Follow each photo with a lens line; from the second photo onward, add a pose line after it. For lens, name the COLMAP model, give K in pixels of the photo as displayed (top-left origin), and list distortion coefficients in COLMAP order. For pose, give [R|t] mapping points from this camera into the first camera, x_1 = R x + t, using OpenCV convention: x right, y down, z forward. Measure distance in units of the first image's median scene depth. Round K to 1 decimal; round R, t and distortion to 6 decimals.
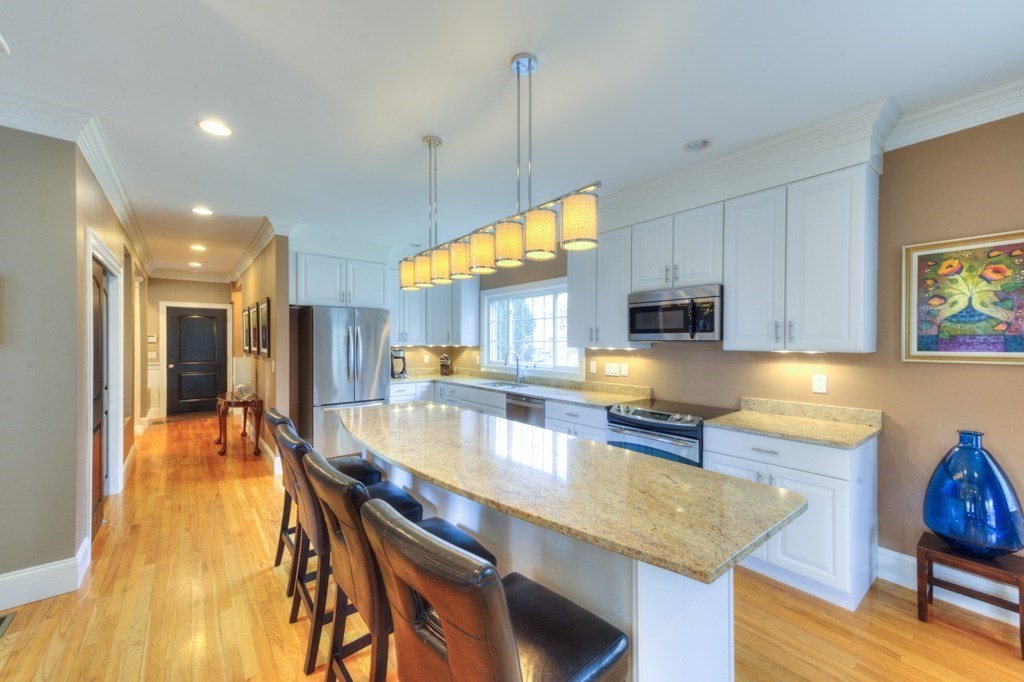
lens RADIAL K [[414.0, 0, 505.1], [0, 414.0, 345.0], [0, 0, 1]] dist [0.022539, 0.000182]
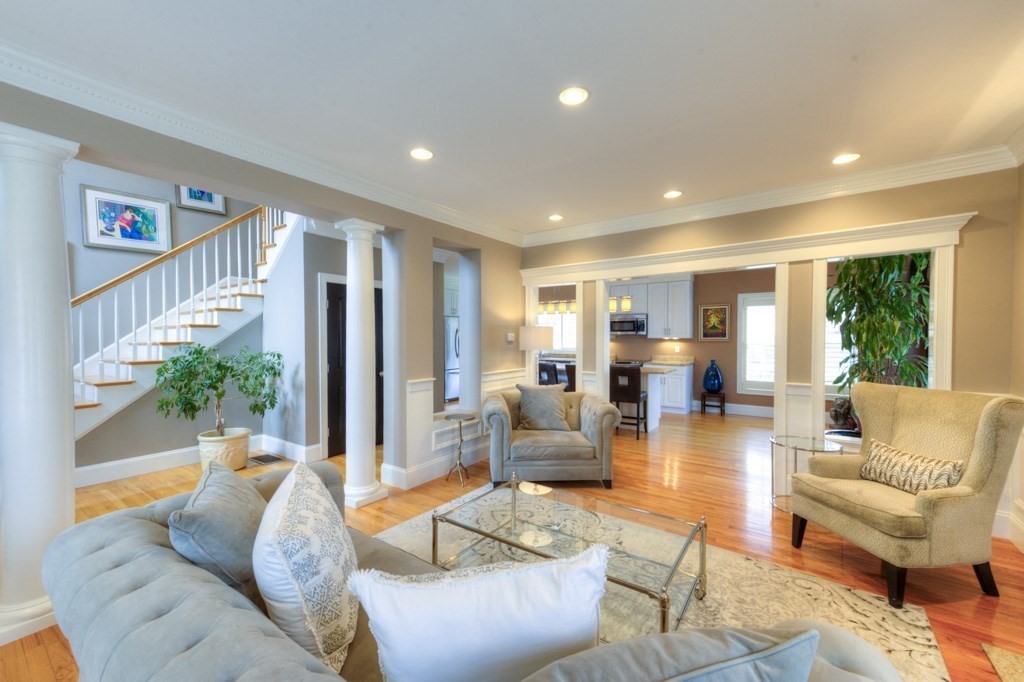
lens RADIAL K [[414.0, 0, 511.4], [0, 414.0, 342.8], [0, 0, 1]] dist [0.022539, 0.000182]
pose [[0.955837, -0.005554, 0.293845, -1.195081], [0.002534, 0.999940, 0.010658, 0.013576], [-0.293886, -0.009442, 0.955794, -1.416389]]
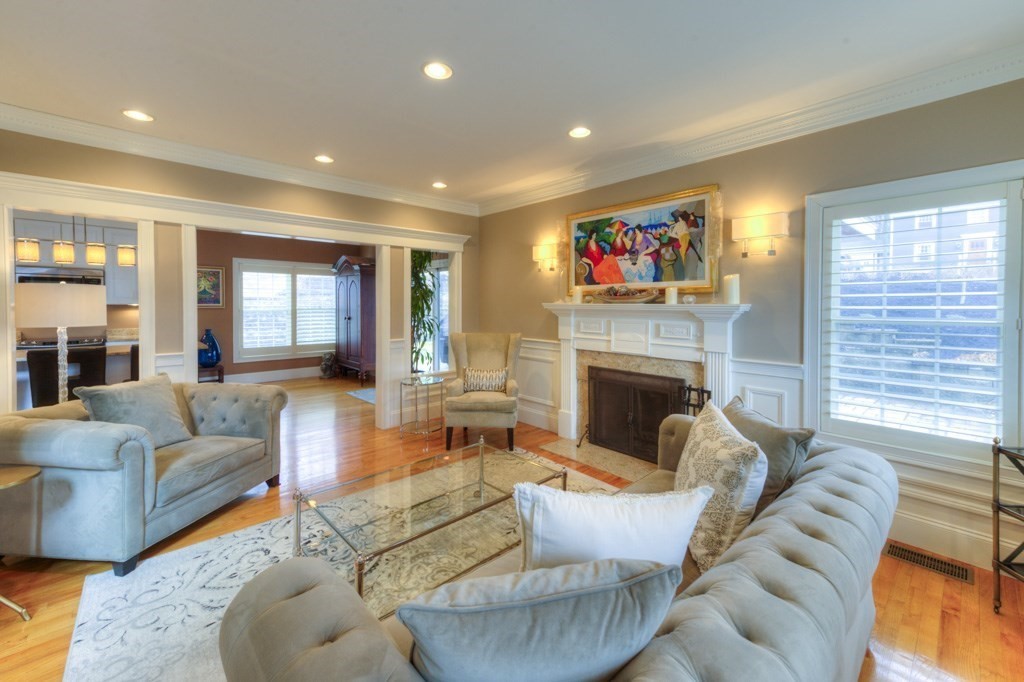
lens RADIAL K [[414.0, 0, 511.3], [0, 414.0, 310.3], [0, 0, 1]] dist [0.022539, 0.000182]
pose [[-0.104682, -0.015394, 0.994387, -1.711532], [0.001664, 0.999876, 0.015654, 0.012225], [-0.994504, 0.003293, -0.104644, -0.698108]]
